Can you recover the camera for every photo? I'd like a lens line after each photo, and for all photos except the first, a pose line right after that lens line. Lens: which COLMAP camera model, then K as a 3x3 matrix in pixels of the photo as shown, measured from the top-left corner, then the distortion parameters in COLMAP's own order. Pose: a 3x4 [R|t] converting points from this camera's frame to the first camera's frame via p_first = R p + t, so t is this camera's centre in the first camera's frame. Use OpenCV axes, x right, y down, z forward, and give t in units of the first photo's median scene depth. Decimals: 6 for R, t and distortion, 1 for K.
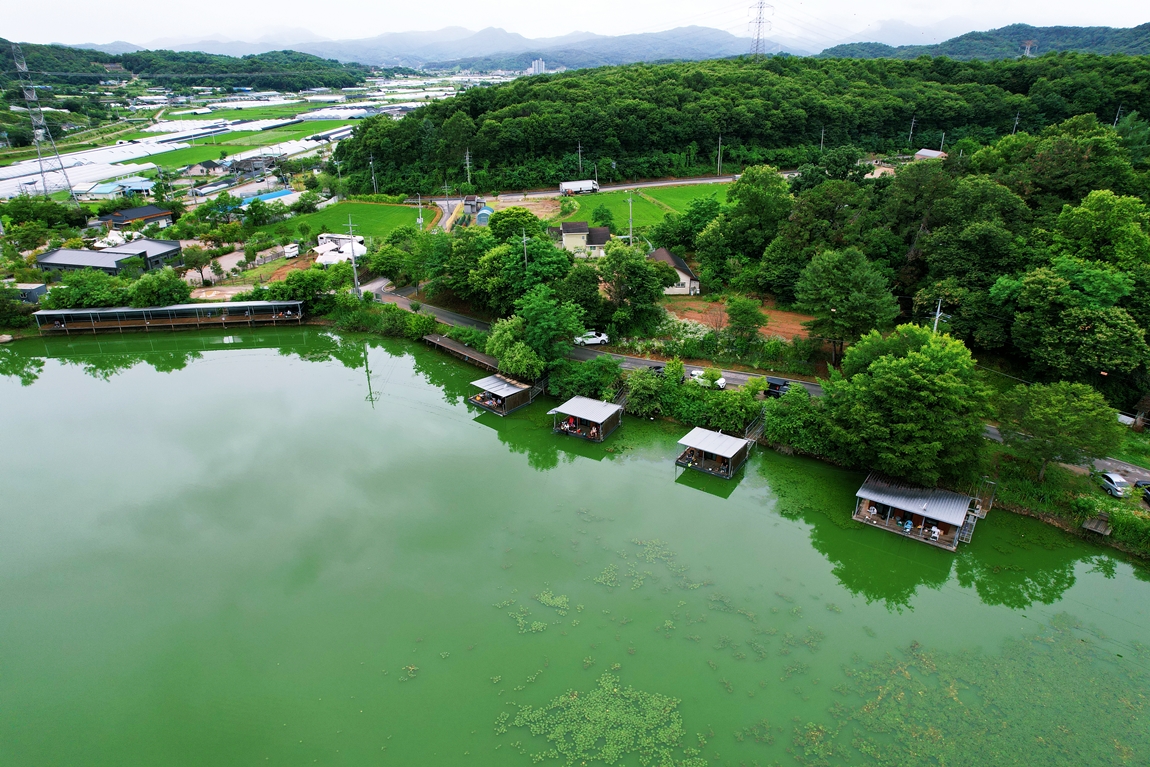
lens RADIAL K [[734.0, 0, 574.3], [0, 734.0, 381.1], [0, 0, 1]] dist [-0.082622, 0.076082]
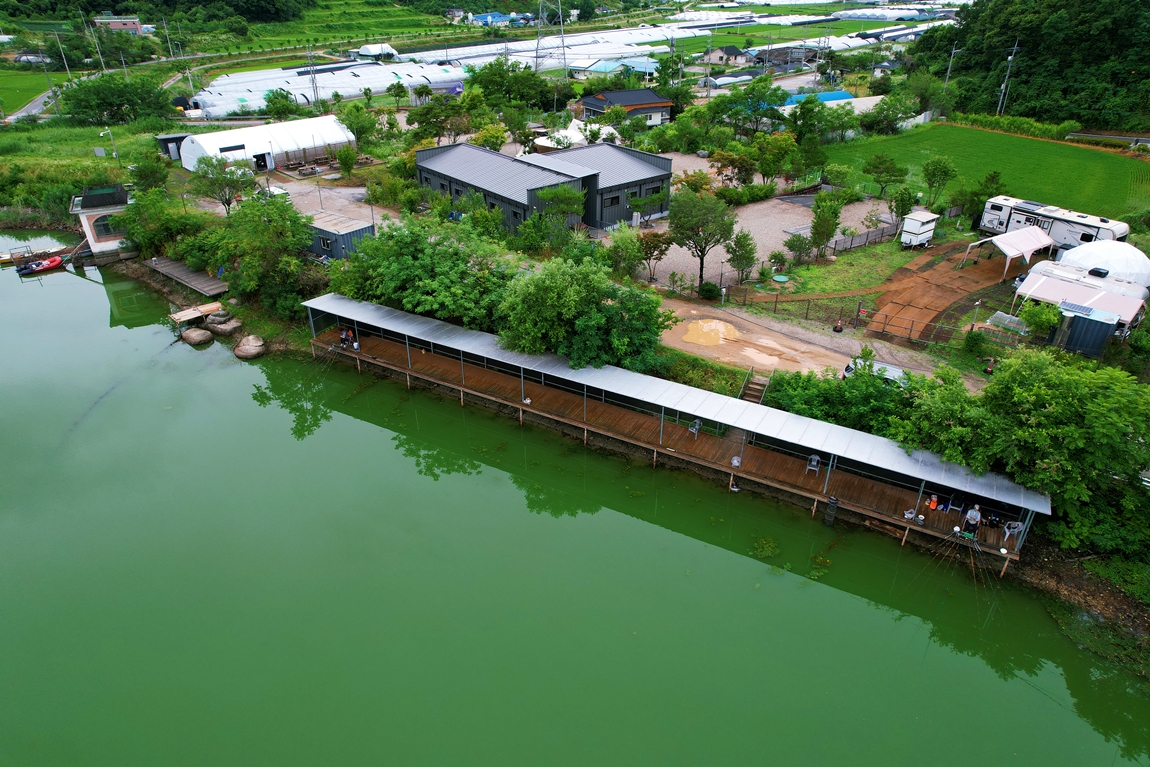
lens RADIAL K [[734.0, 0, 574.3], [0, 734.0, 381.1], [0, 0, 1]] dist [-0.082622, 0.076082]
pose [[0.805080, 0.298032, -0.512858, -0.202371], [-0.244547, 0.954480, 0.170779, -0.078356], [0.540410, -0.012072, 0.841315, 0.364888]]
